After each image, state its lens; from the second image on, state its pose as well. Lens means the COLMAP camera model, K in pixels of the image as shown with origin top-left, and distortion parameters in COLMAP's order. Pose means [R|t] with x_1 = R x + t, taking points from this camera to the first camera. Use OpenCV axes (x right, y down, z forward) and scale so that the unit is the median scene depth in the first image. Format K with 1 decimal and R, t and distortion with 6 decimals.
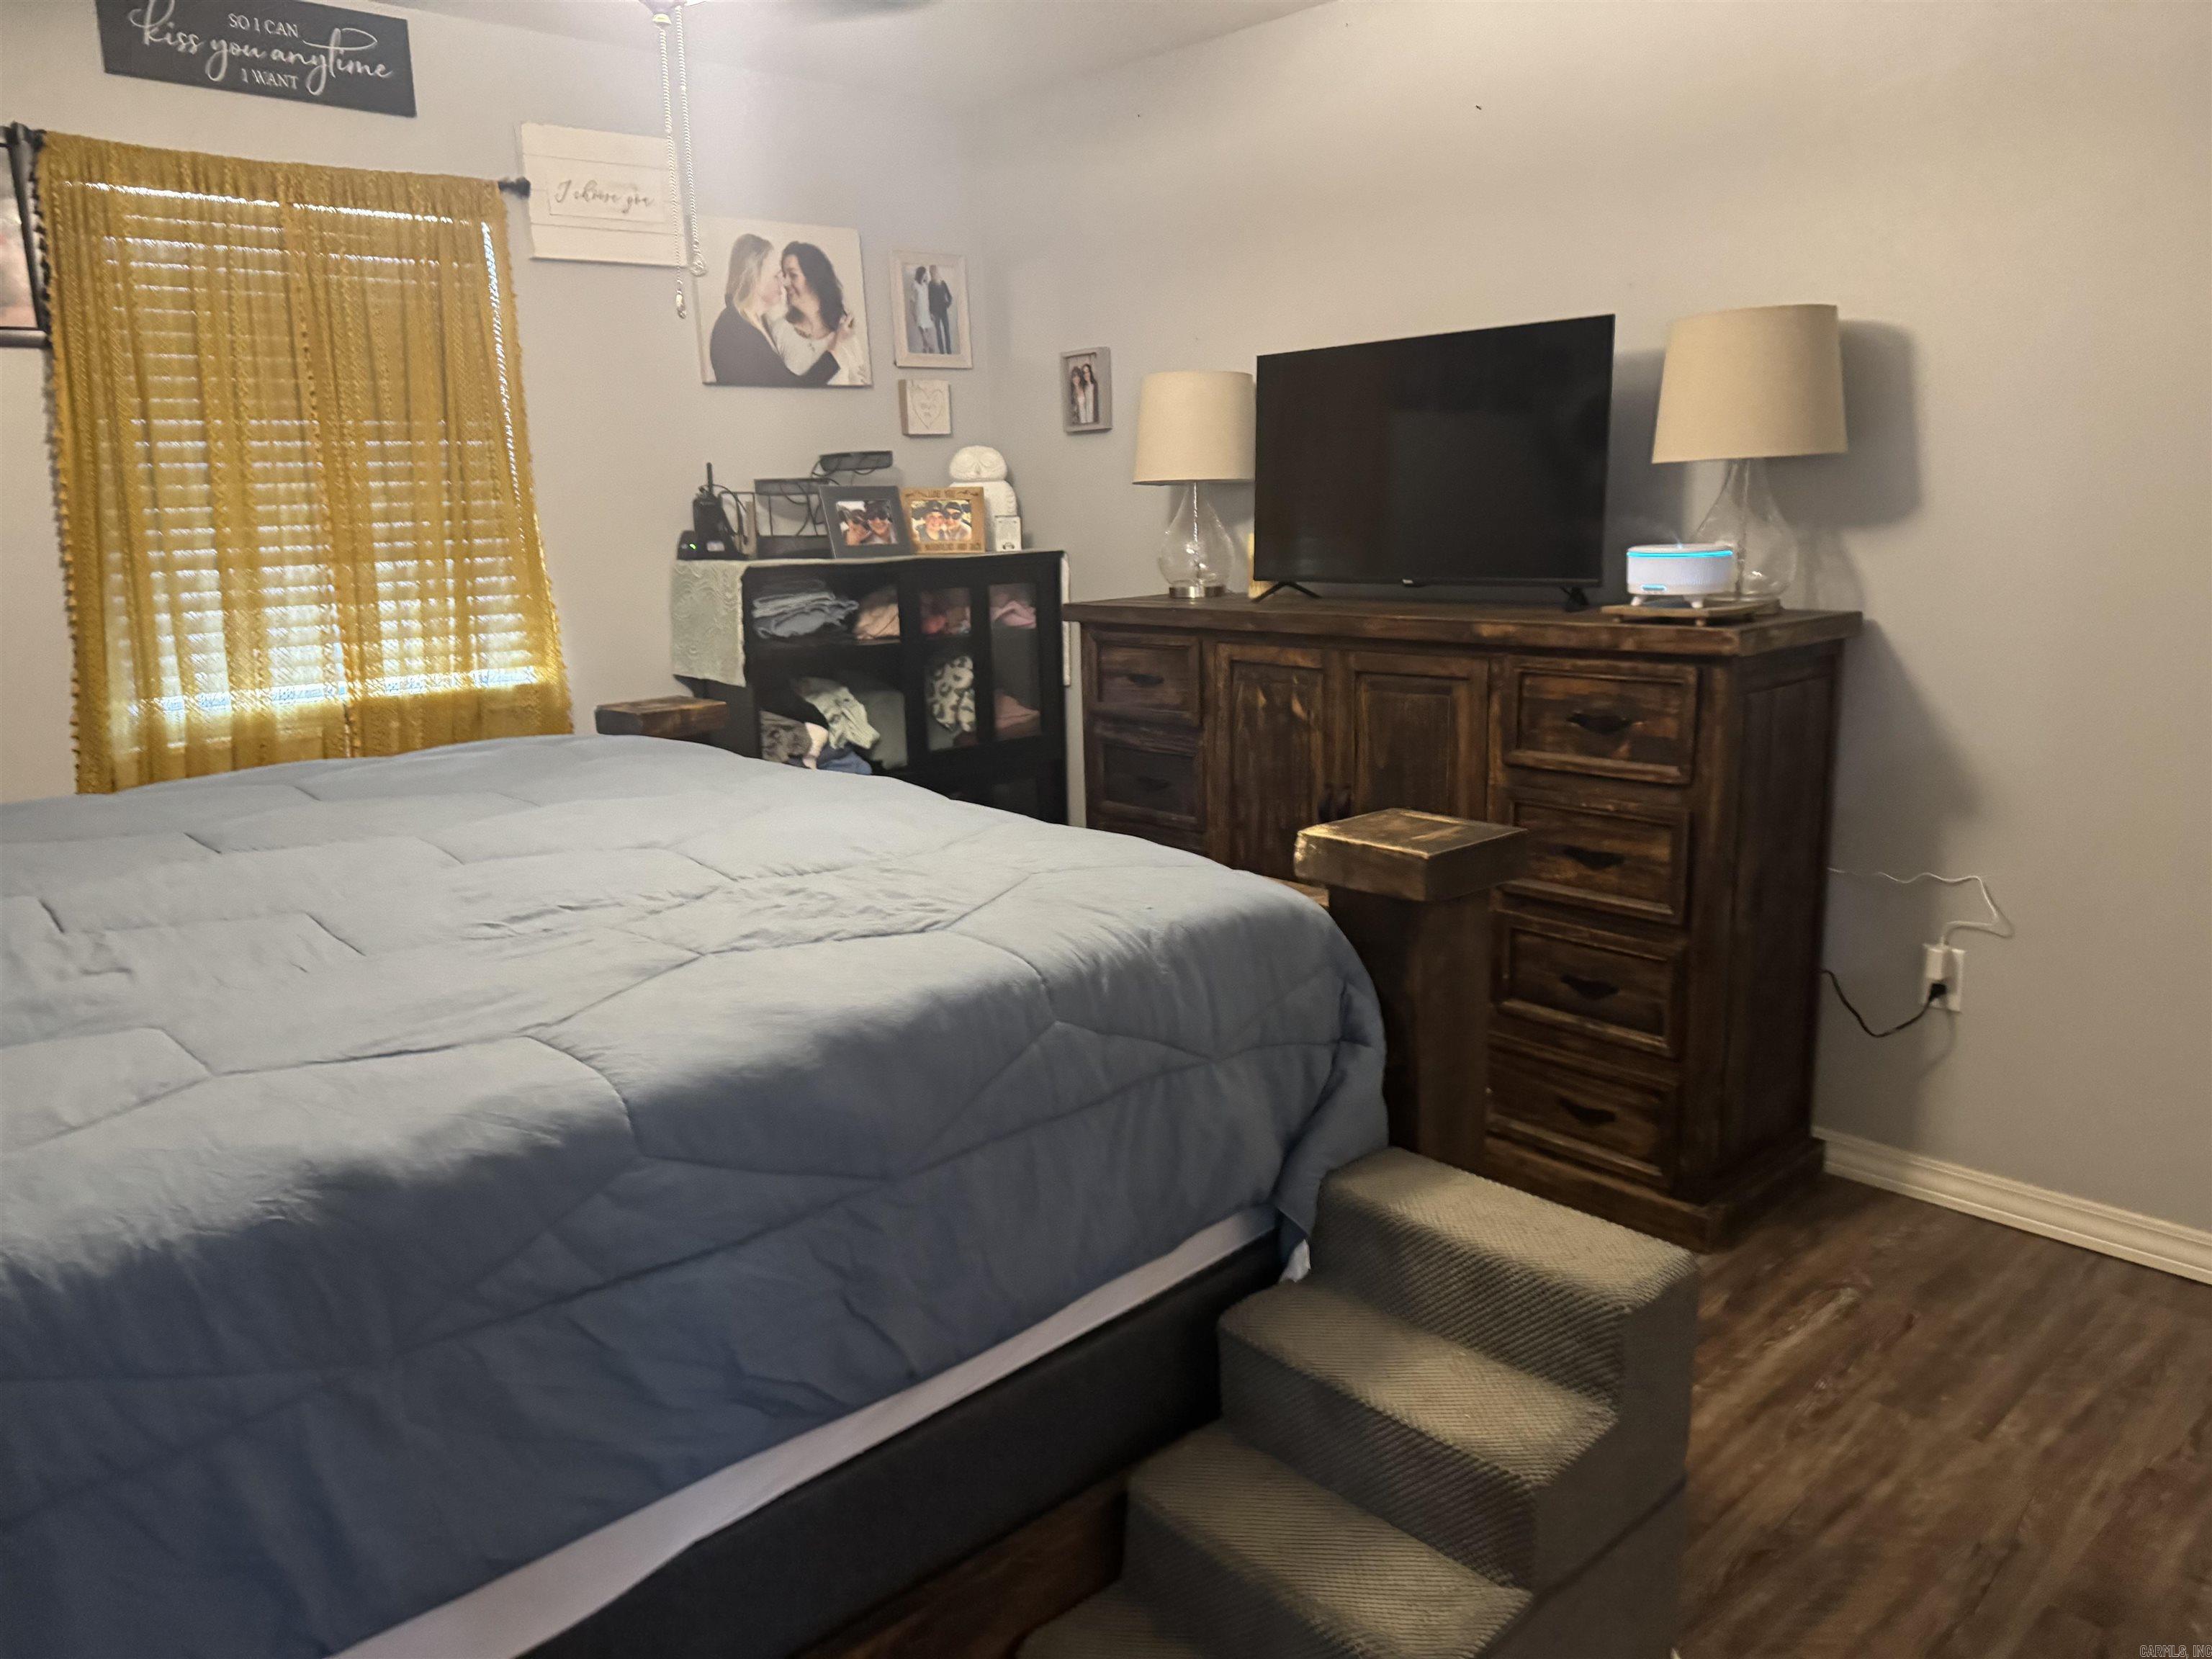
lens RADIAL K [[1553.1, 0, 1104.9], [0, 1553.1, 823.0], [0, 0, 1]] dist [0.052528, -0.064415]
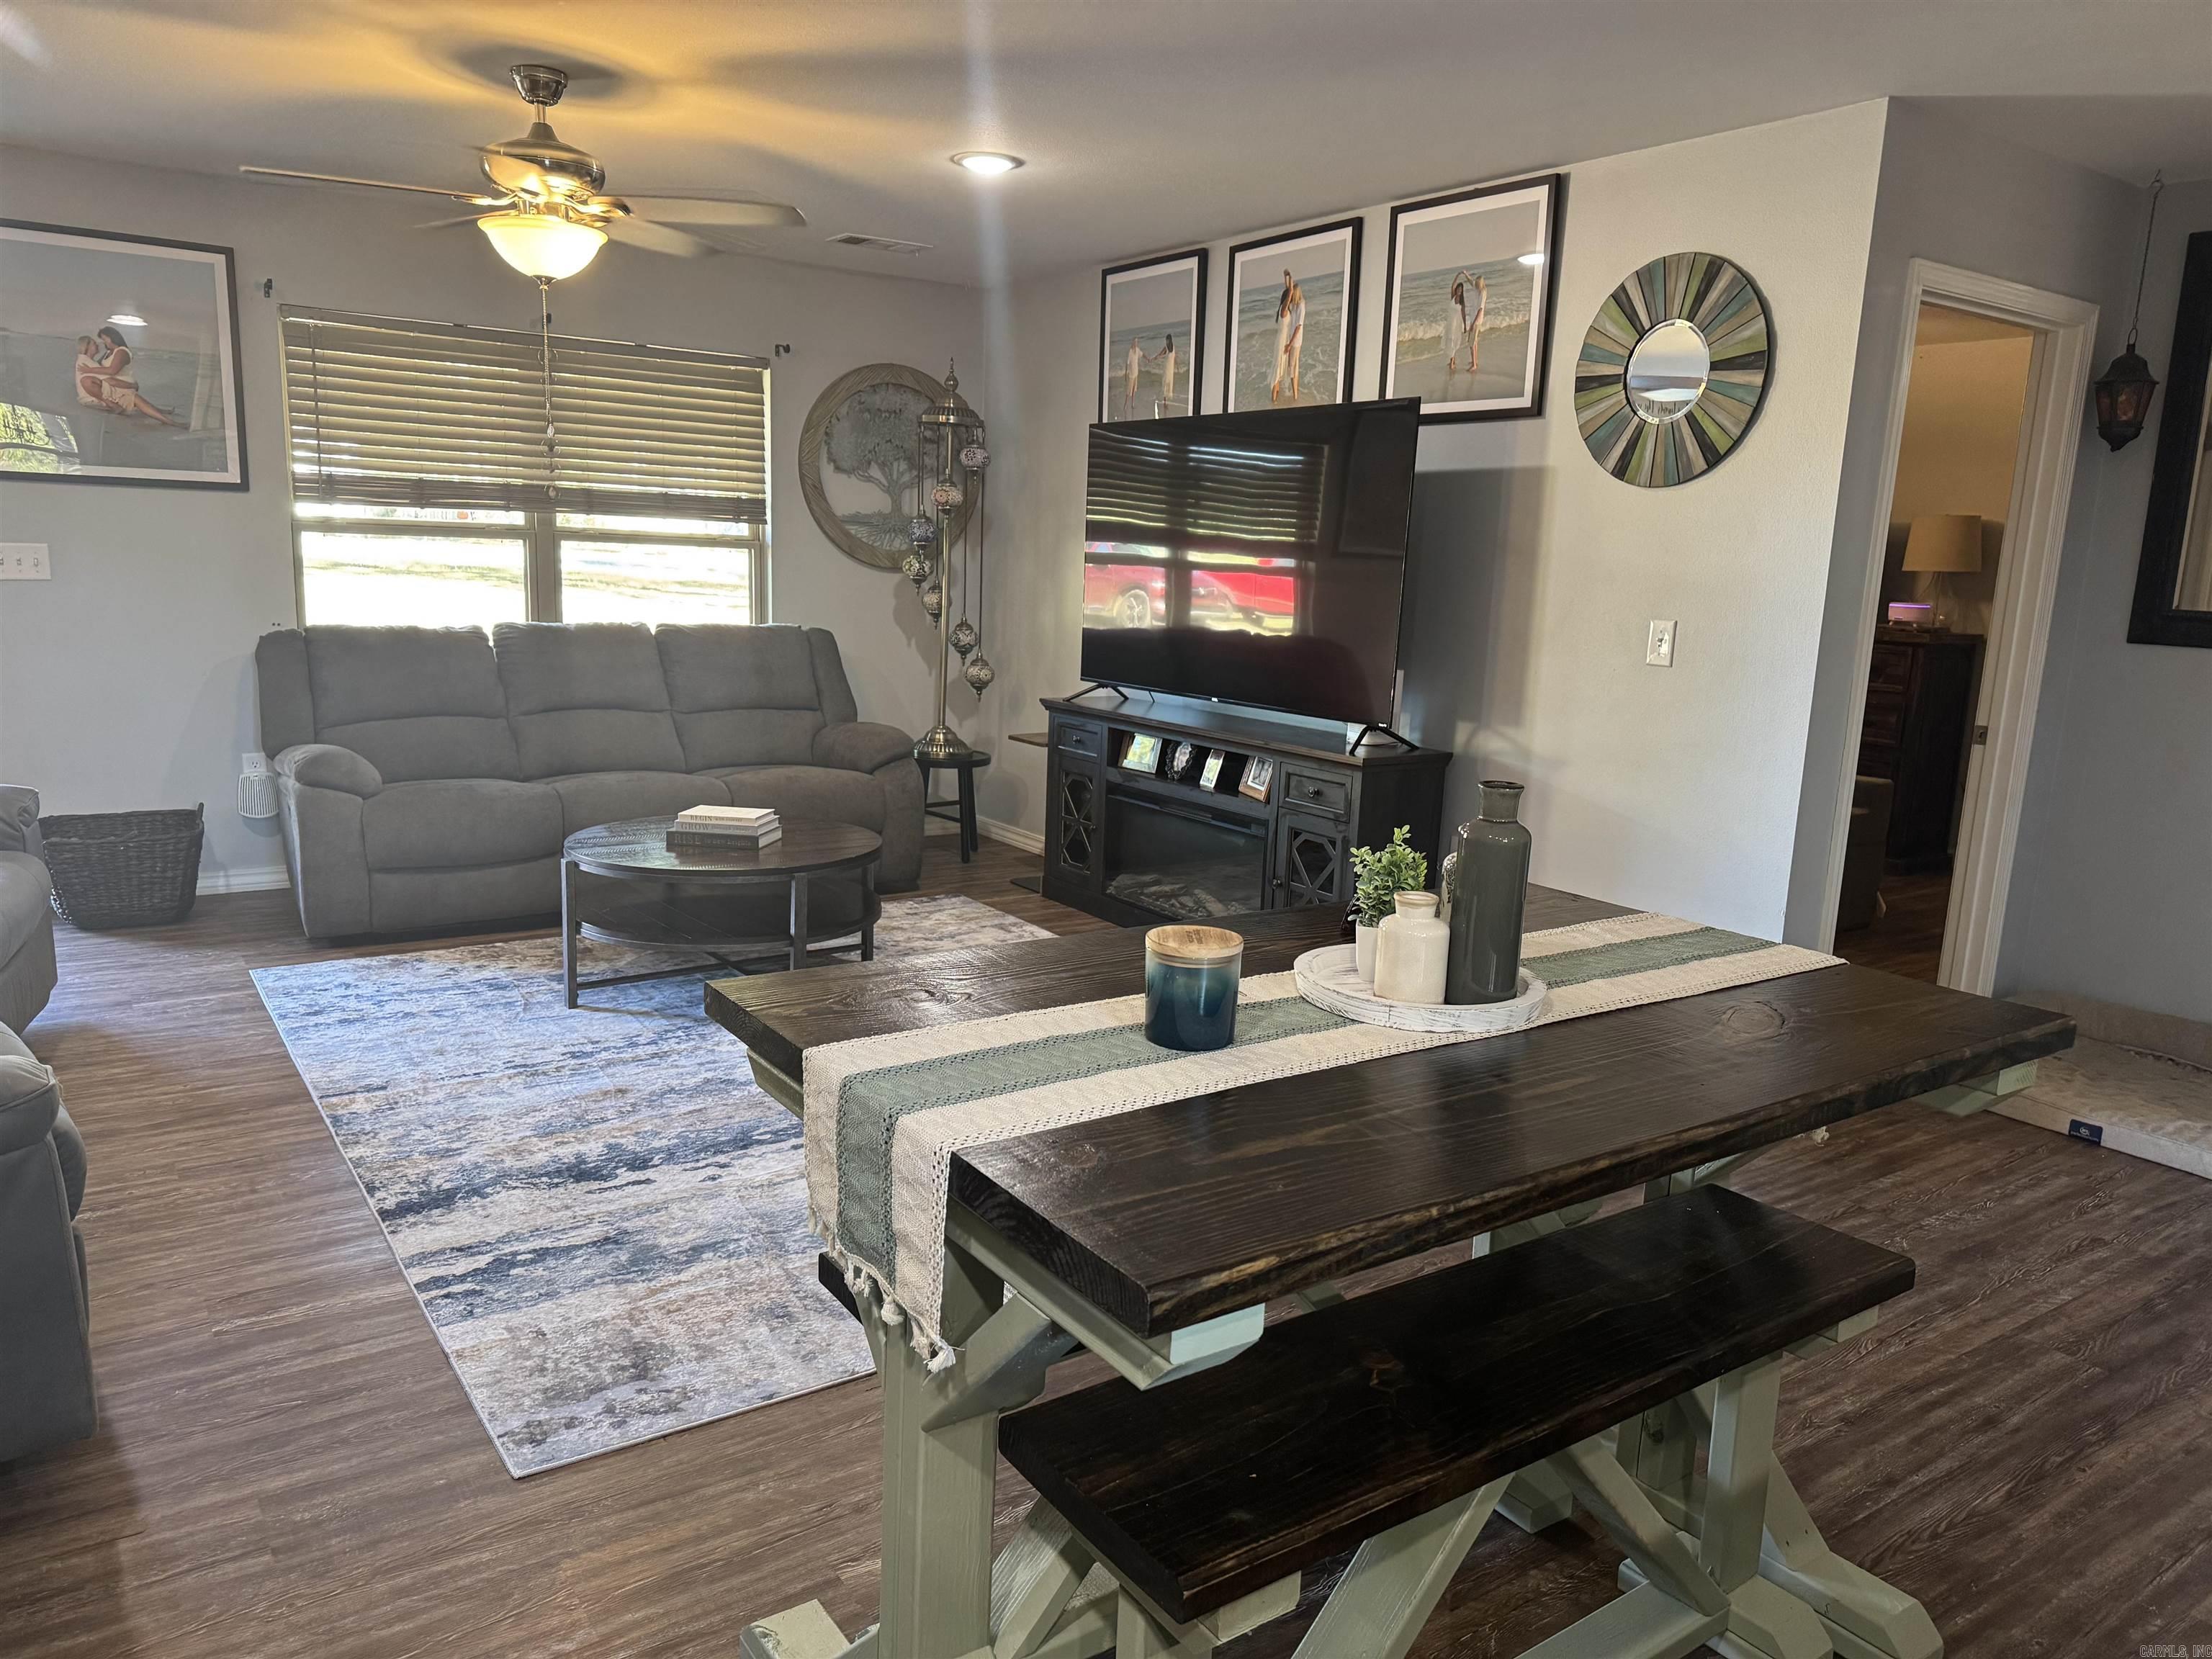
lens RADIAL K [[1553.1, 0, 1111.5], [0, 1553.1, 834.5], [0, 0, 1]] dist [0.052528, -0.064415]
pose [[0.988561, 0.085989, -0.123906, -0.593030], [-0.088053, 0.996052, -0.011270, 0.353643], [0.122448, 0.022051, 0.992230, -1.752220]]
